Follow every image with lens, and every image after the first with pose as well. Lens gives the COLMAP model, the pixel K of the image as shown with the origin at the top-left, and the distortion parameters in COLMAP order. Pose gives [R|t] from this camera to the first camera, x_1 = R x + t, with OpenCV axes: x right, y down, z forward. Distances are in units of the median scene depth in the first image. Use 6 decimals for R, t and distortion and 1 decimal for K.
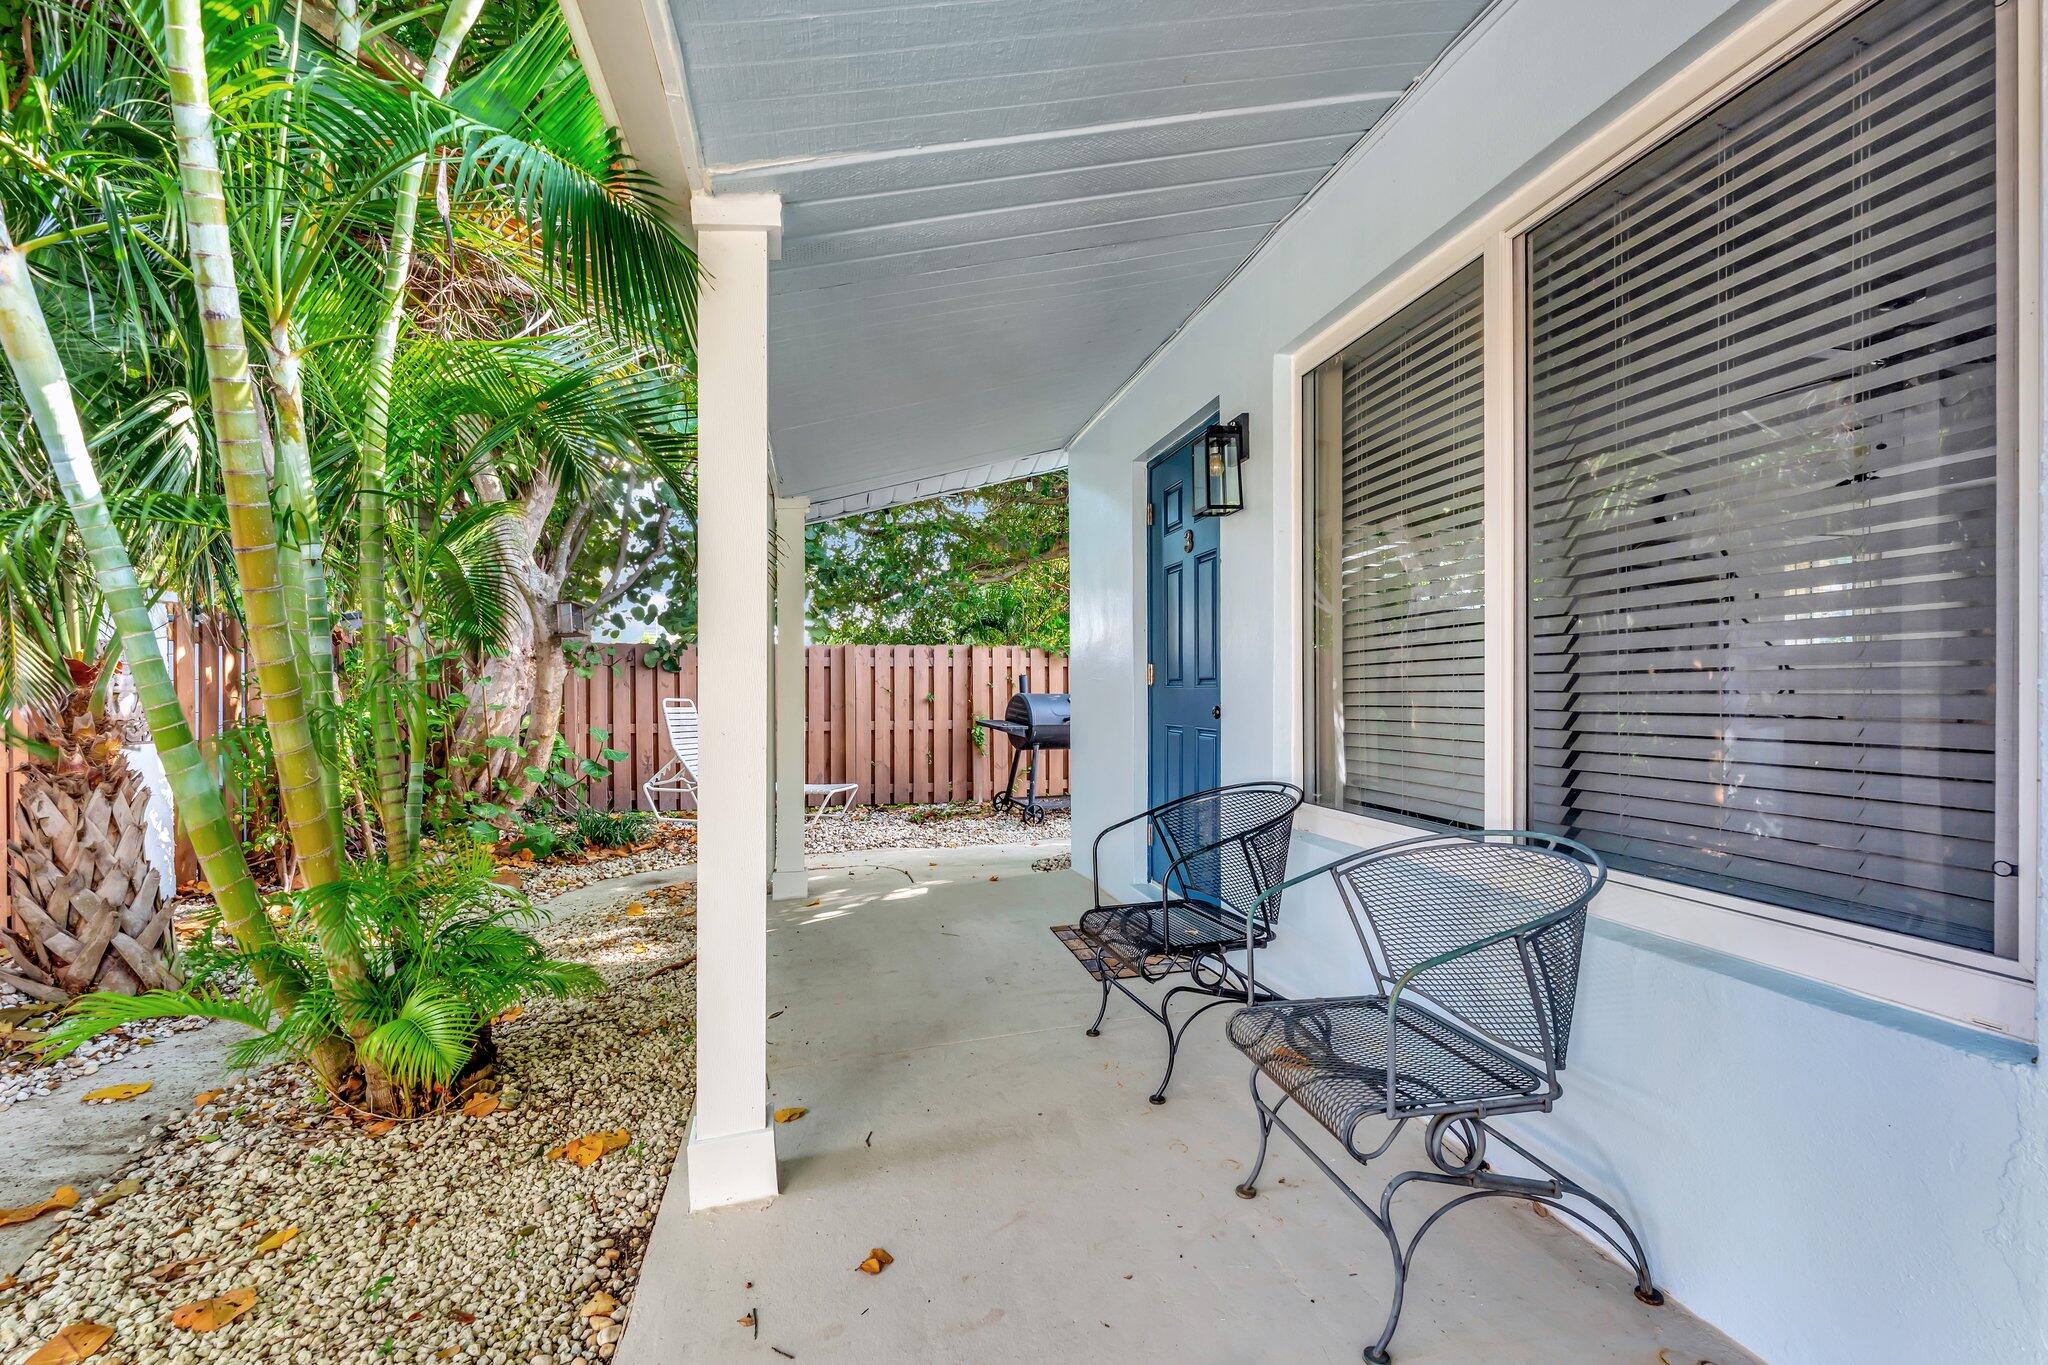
lens RADIAL K [[877.3, 0, 1024.0], [0, 877.3, 682.5], [0, 0, 1]] dist [-0.000233, 0.000224]
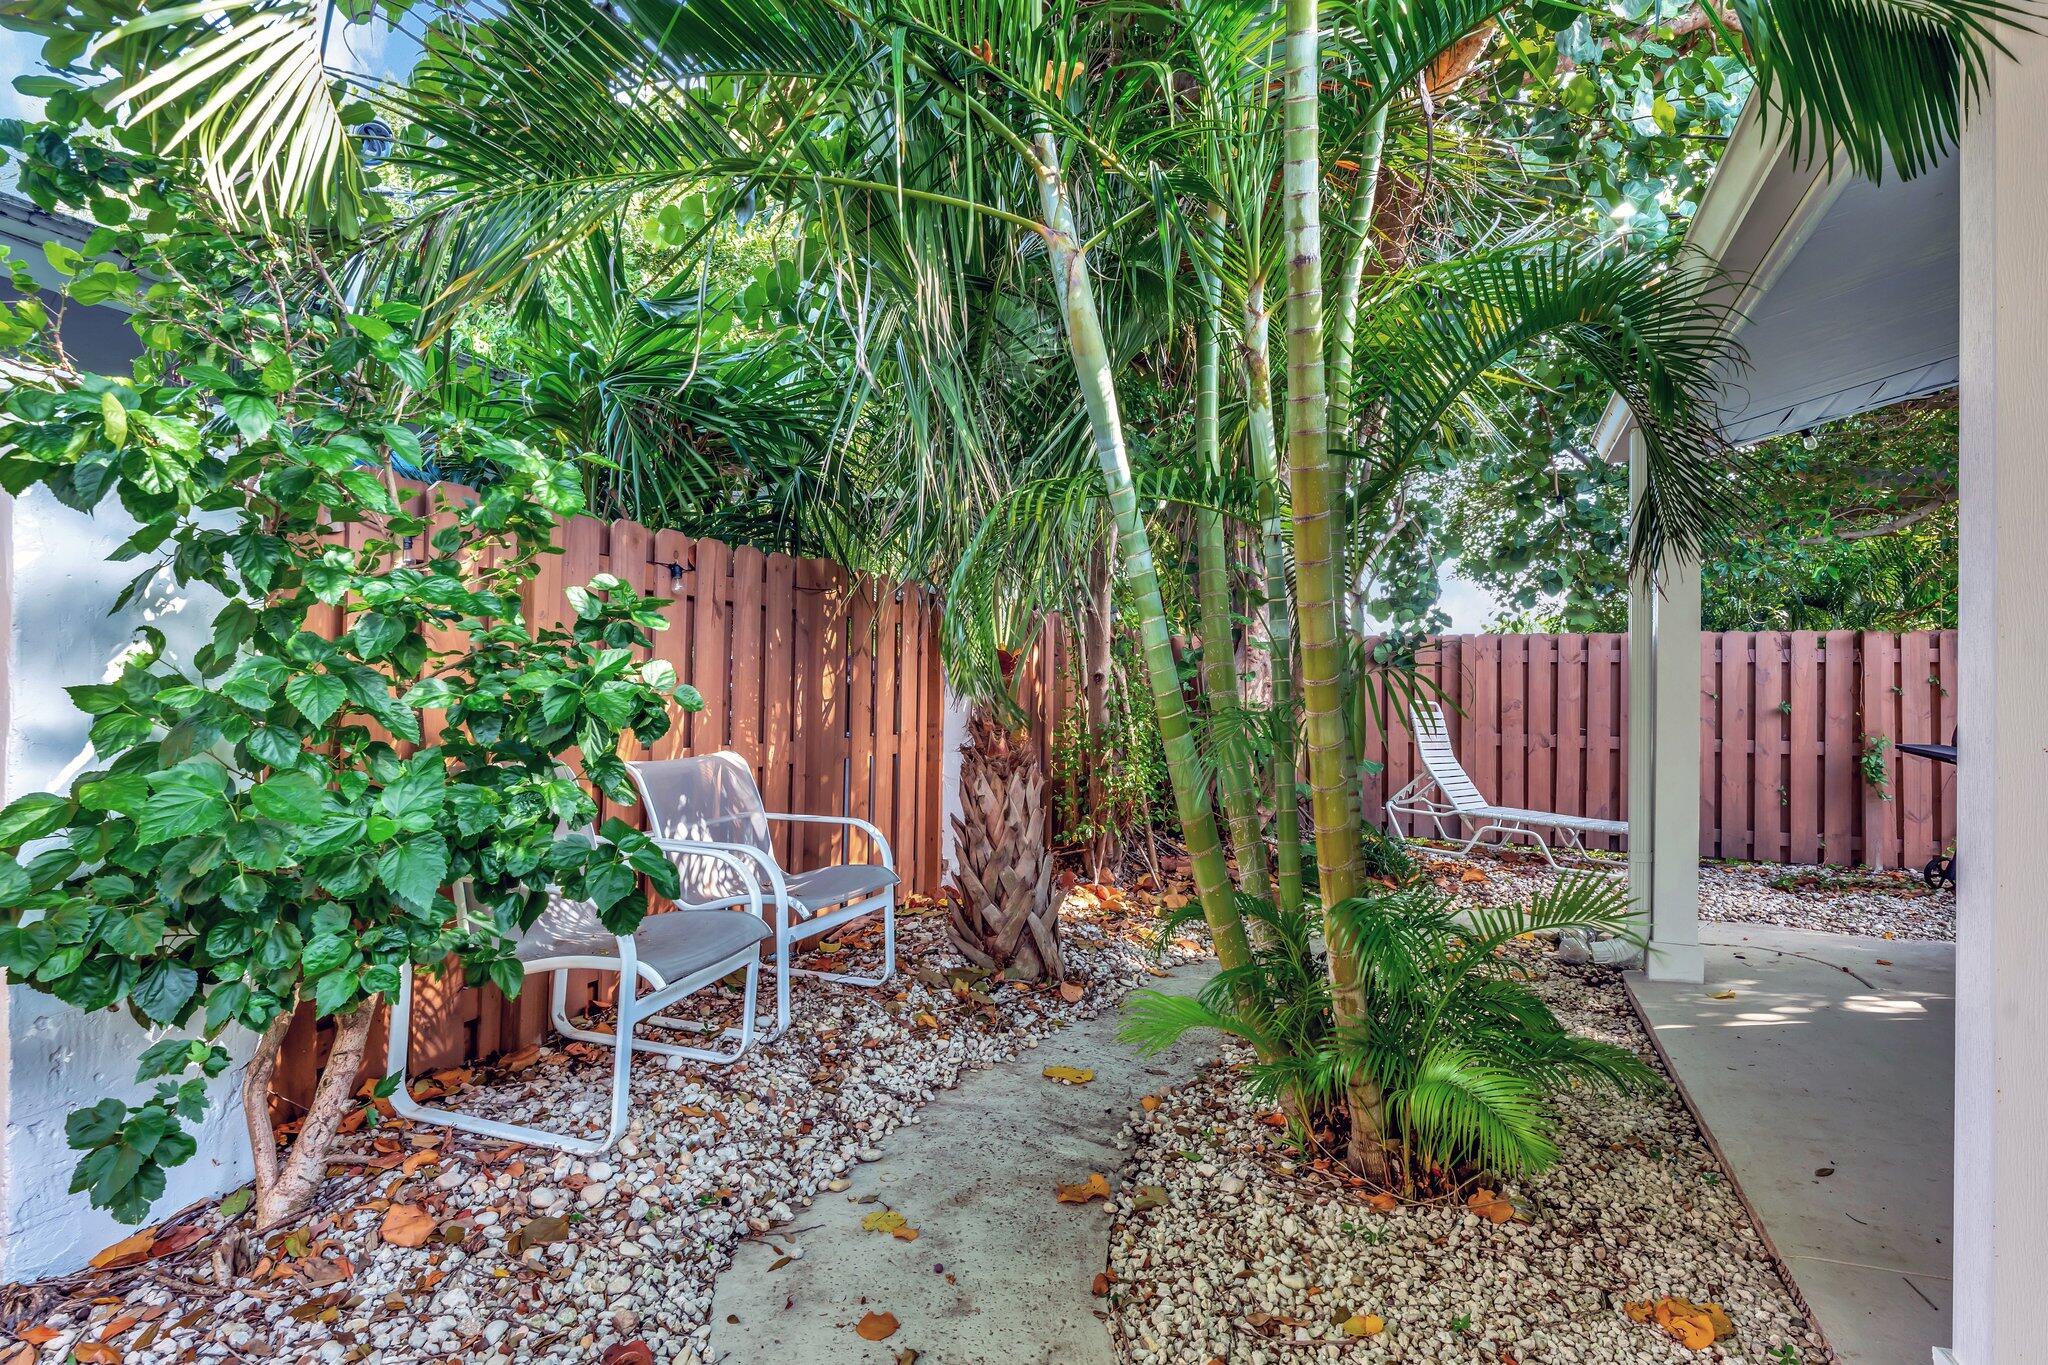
lens RADIAL K [[1029.4, 0, 1024.7], [0, 1029.4, 649.7], [0, 0, 1]] dist [-0.002370, -0.000765]
pose [[0.810243, -0.007070, -0.586051, -0.314164], [-0.013504, 0.999437, -0.030727, 0.011505], [0.585938, 0.032810, 0.809691, -0.008149]]
